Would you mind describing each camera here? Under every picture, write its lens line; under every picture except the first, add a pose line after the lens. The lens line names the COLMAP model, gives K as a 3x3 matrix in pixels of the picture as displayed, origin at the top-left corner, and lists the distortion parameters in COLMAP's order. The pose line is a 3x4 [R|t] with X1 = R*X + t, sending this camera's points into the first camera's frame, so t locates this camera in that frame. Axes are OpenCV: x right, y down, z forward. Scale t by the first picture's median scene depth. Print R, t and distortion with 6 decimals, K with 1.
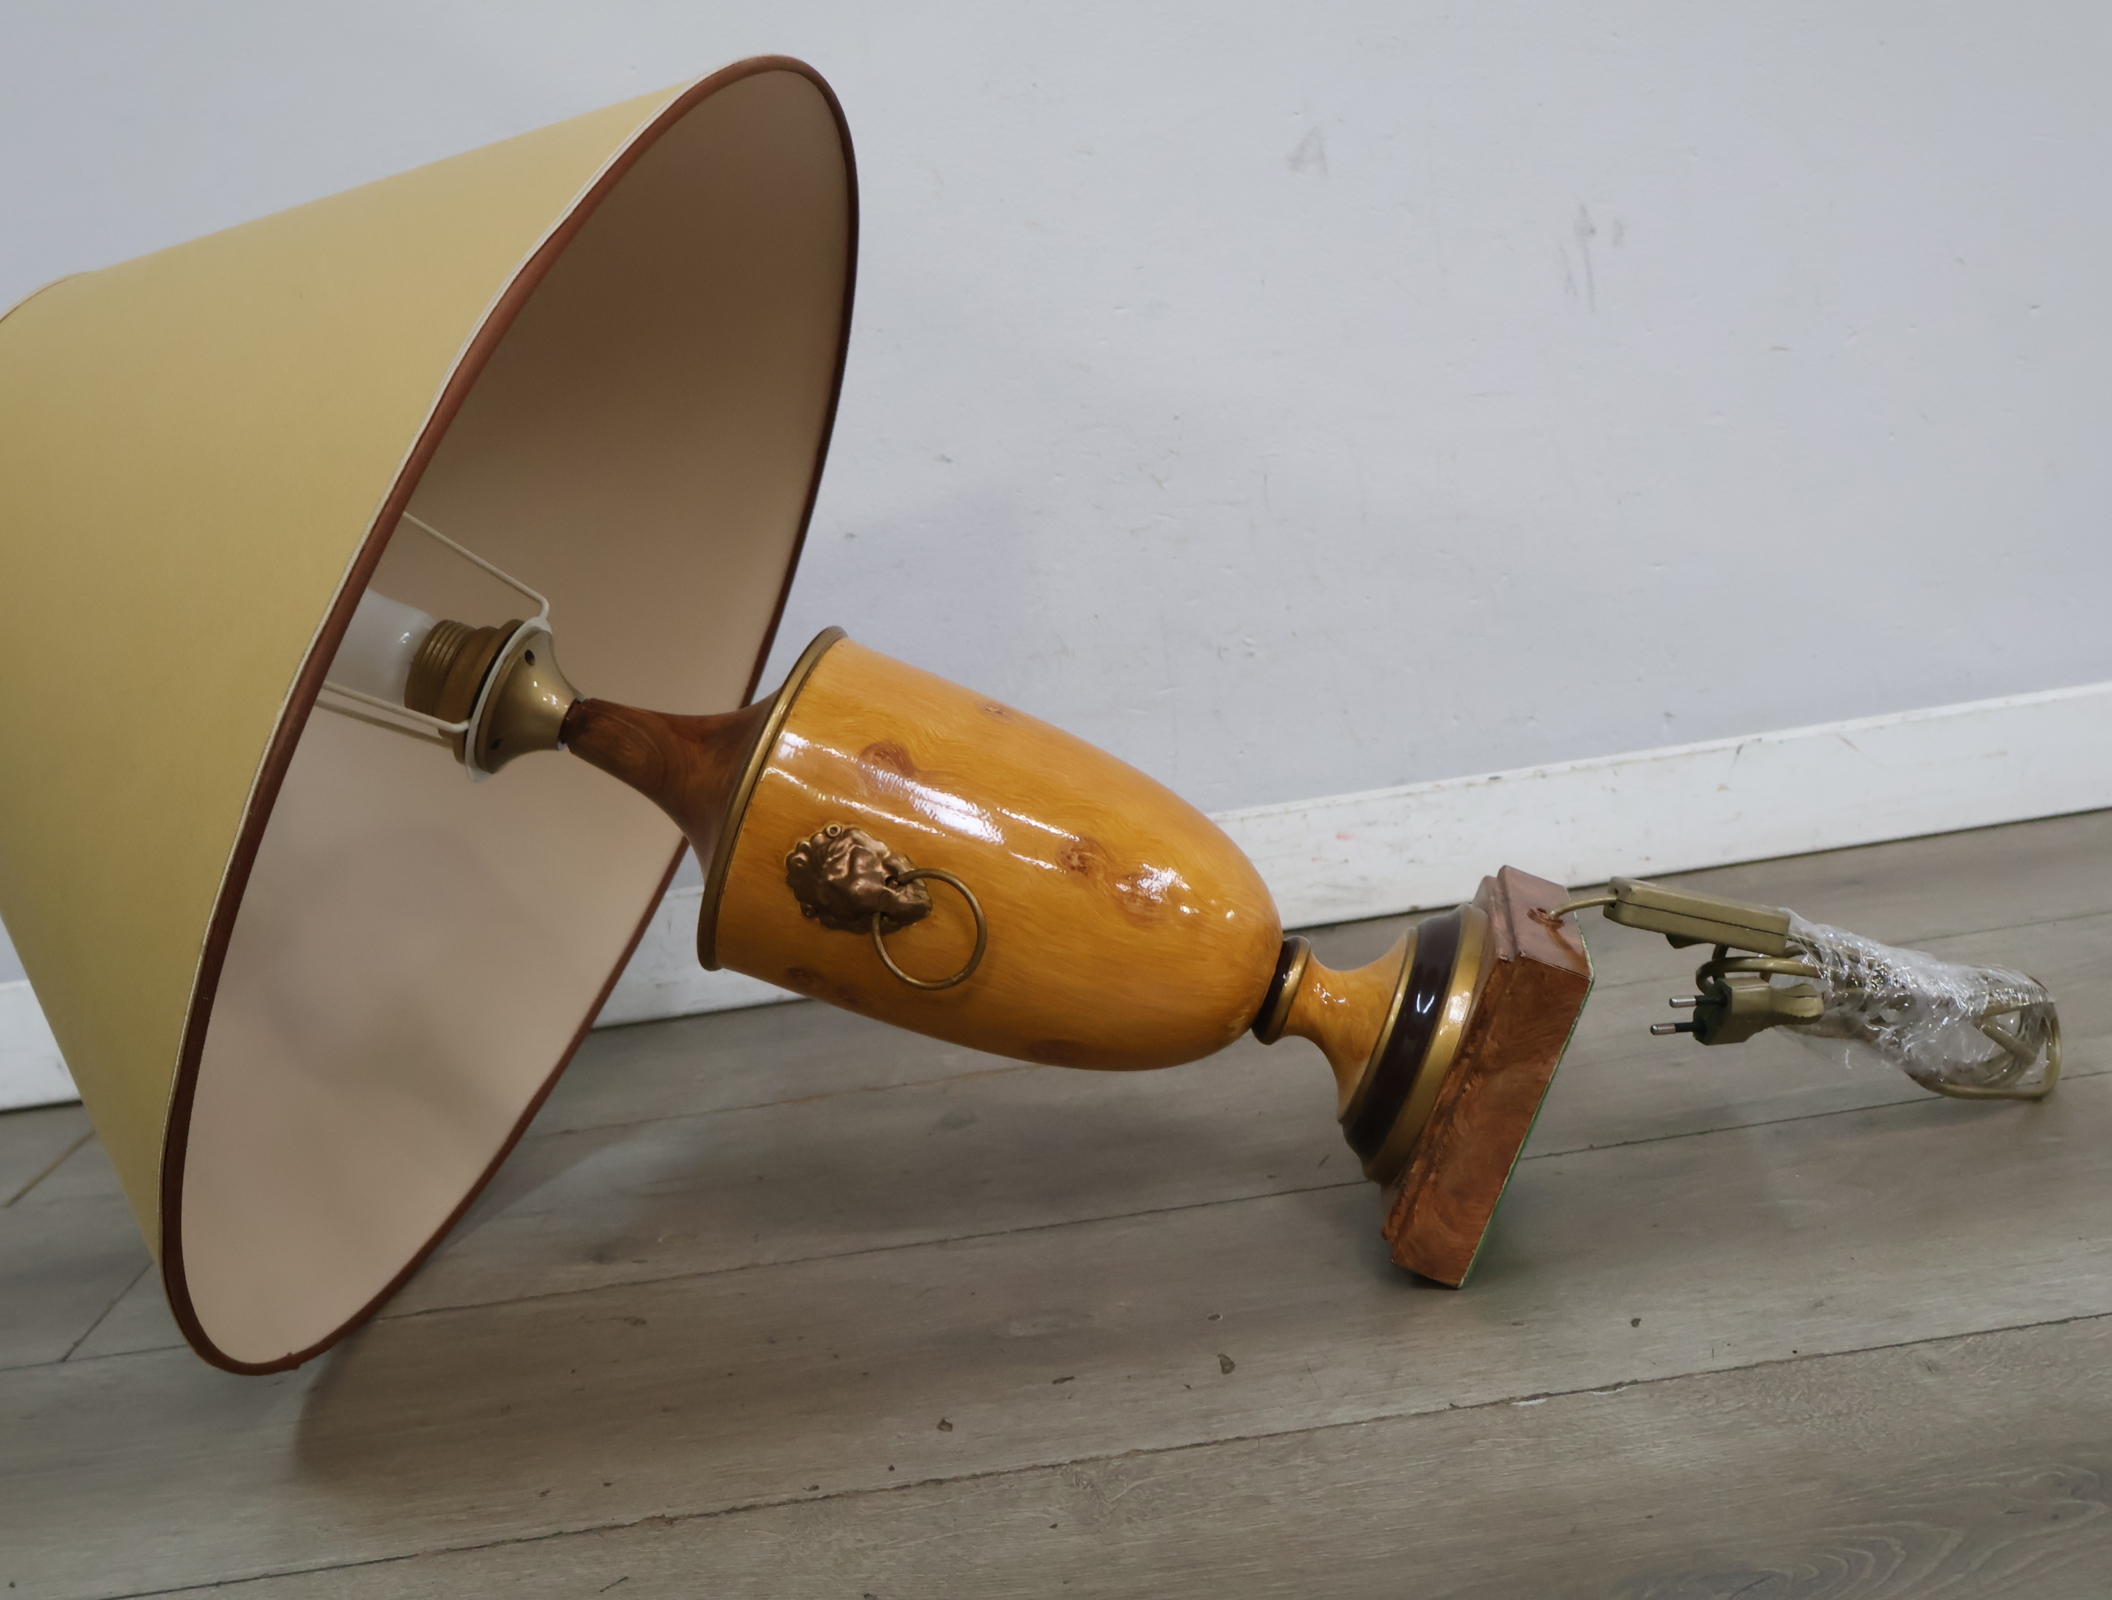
lens RADIAL K [[2281.3, 0, 1052.5], [0, 2281.3, 824.5], [0, 0, 1]] dist [0.014084, 0.000000]
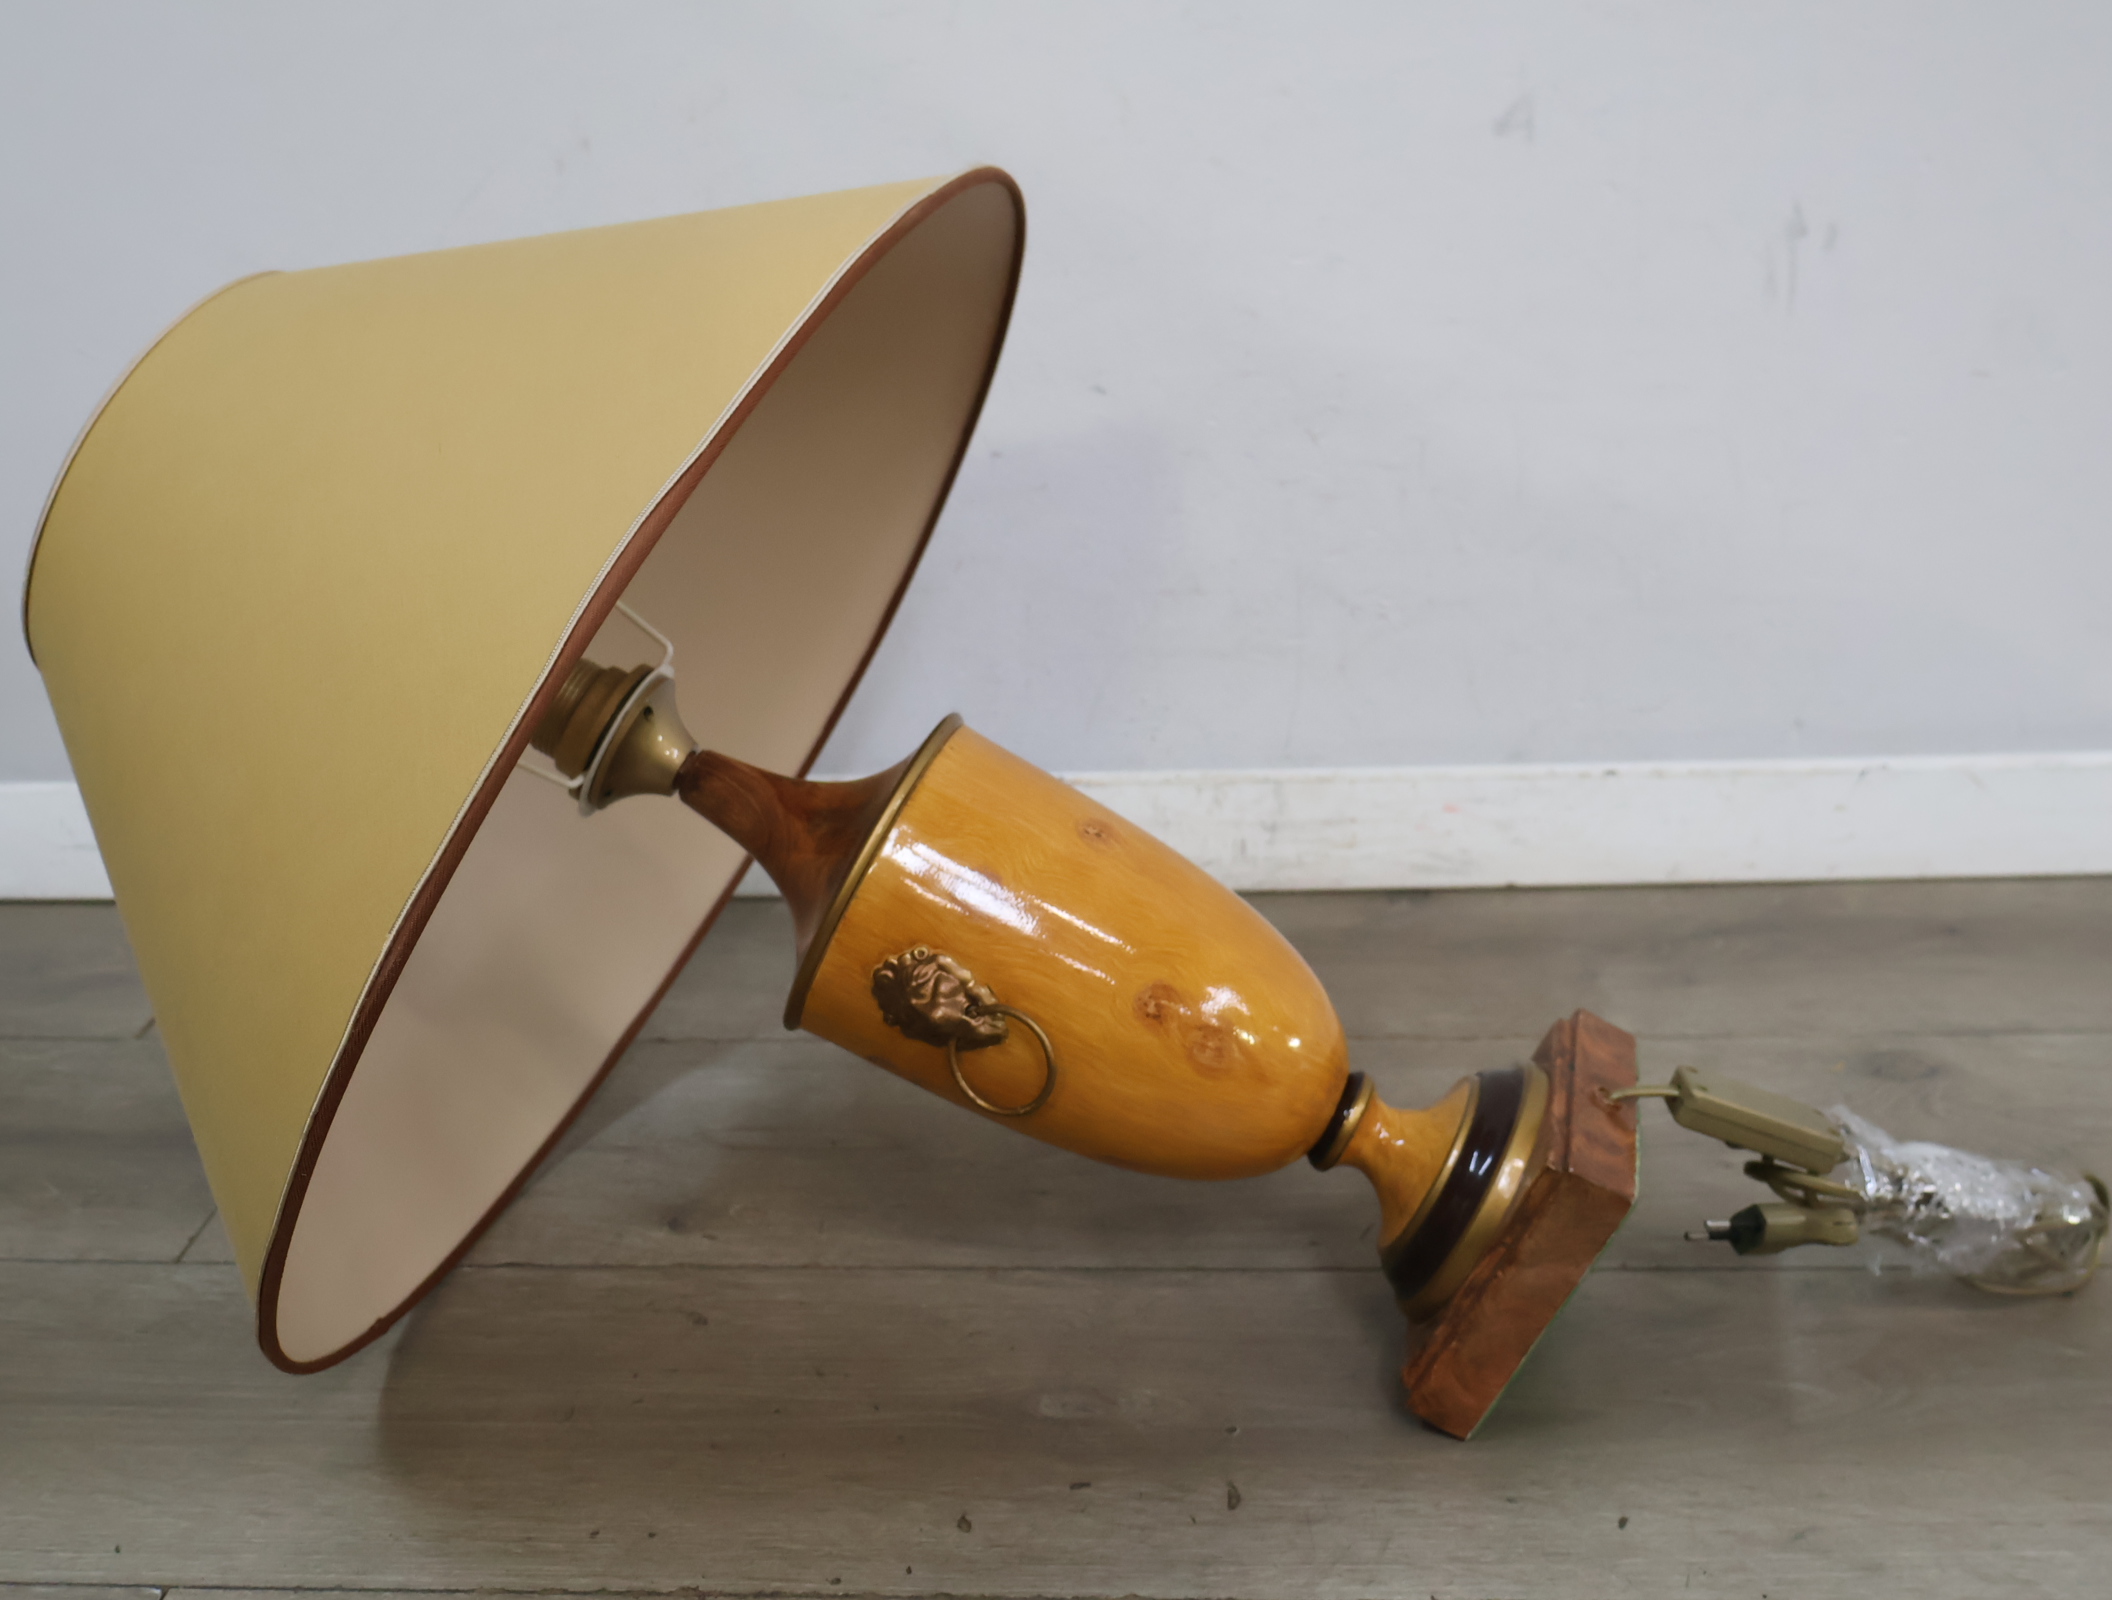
lens RADIAL K [[2281.3, 0, 1064.1], [0, 2281.3, 803.7], [0, 0, 1]] dist [0.014084, 0.000000]
pose [[0.991356, 0.123521, -0.044221, 0.004335], [-0.113000, 0.975146, 0.190582, -0.231069], [0.066663, -0.183938, 0.980675, 0.007229]]
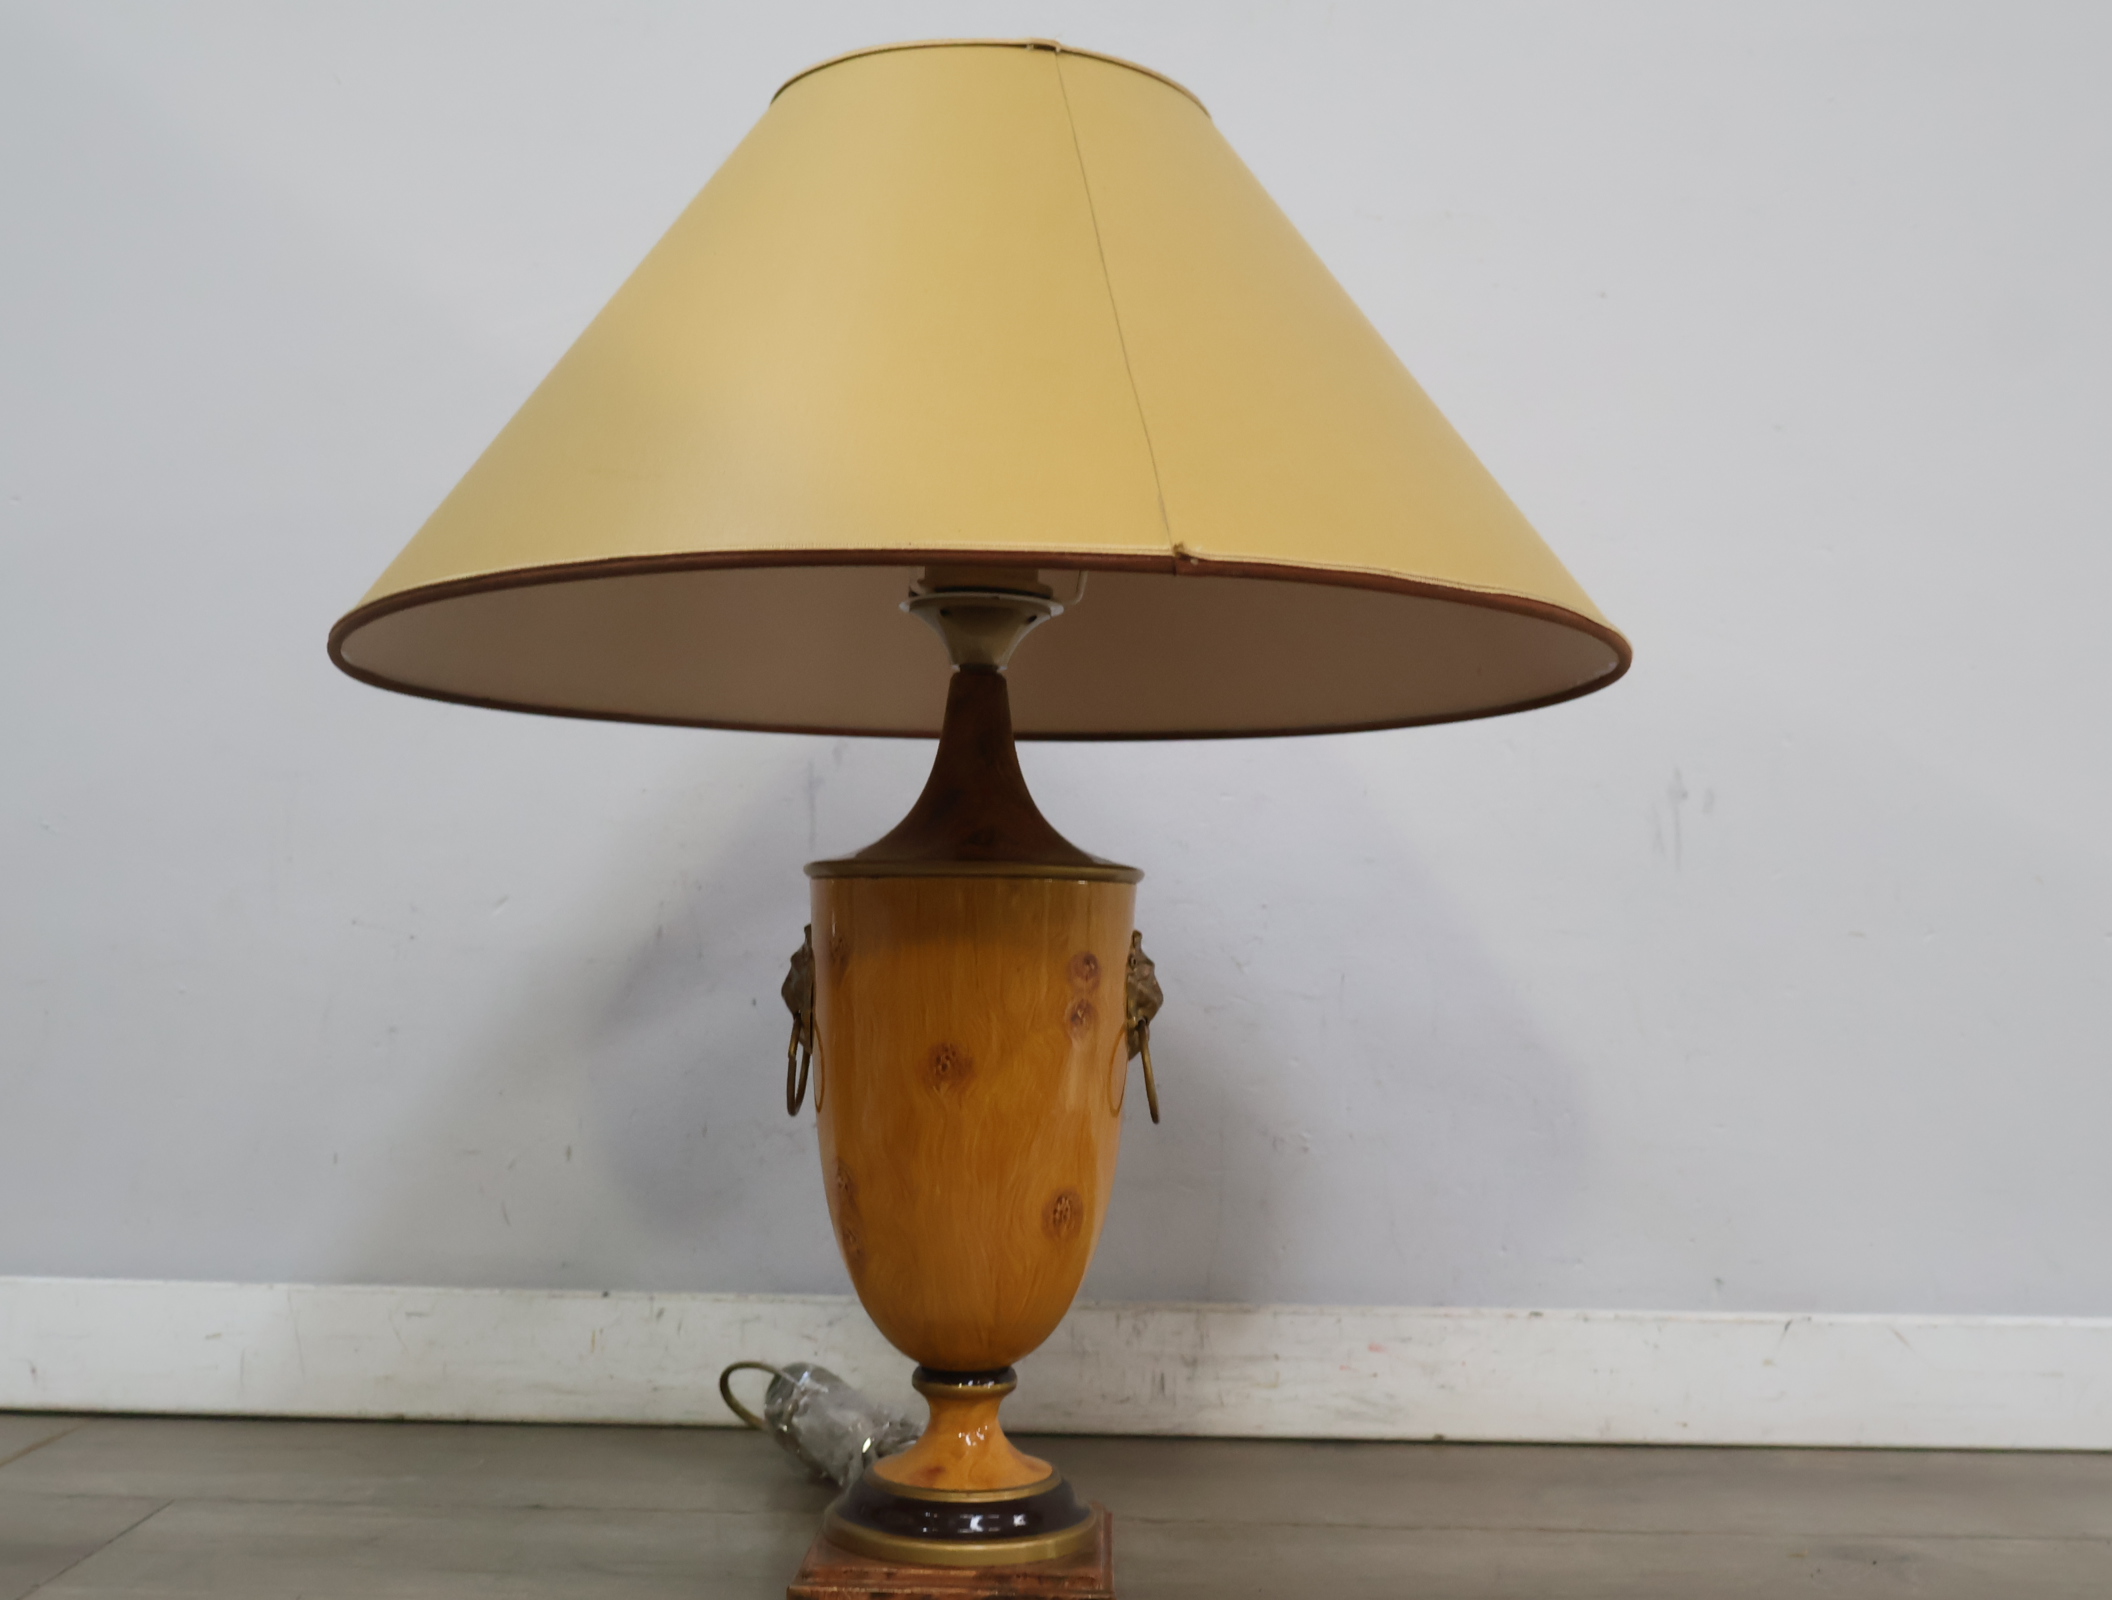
lens RADIAL K [[2281.3, 0, 1051.3], [0, 2281.3, 811.6], [0, 0, 1]] dist [0.014084, 0.000000]
pose [[0.986945, 0.156091, -0.039688, -0.008630], [-0.161019, 0.950882, -0.264378, 0.092065], [-0.003528, 0.267317, 0.963602, -0.002013]]
